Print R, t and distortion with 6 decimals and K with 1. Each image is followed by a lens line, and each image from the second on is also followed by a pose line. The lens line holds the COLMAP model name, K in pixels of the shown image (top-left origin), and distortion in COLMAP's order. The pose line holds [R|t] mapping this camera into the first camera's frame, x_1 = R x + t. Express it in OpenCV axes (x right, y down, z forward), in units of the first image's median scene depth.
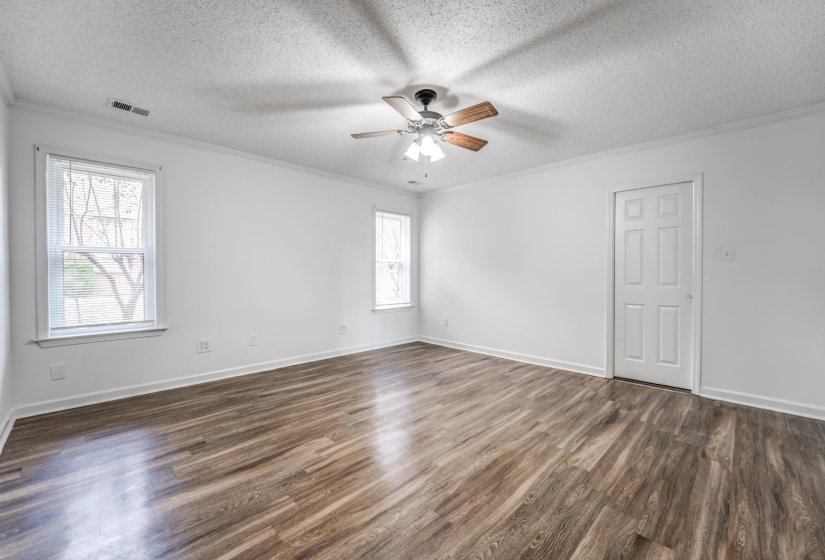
lens RADIAL K [[361.5, 0, 406.7], [0, 361.5, 278.8], [0, 0, 1]] dist [-0.001020, -0.000109]
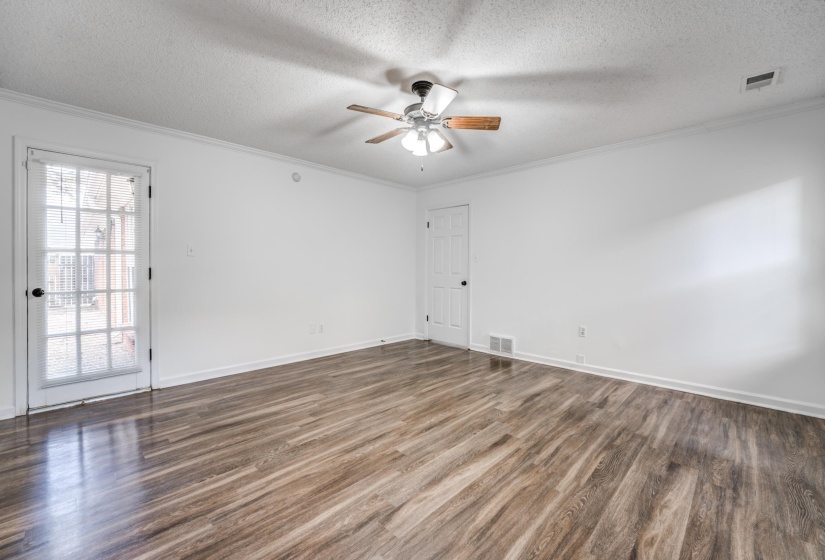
lens RADIAL K [[361.5, 0, 406.7], [0, 361.5, 278.8], [0, 0, 1]] dist [-0.001020, -0.000109]
pose [[-0.999958, -0.005504, -0.007367, 0.096436], [-0.005764, 0.999344, 0.035747, -0.026611], [0.007165, 0.035788, -0.999334, 1.917170]]
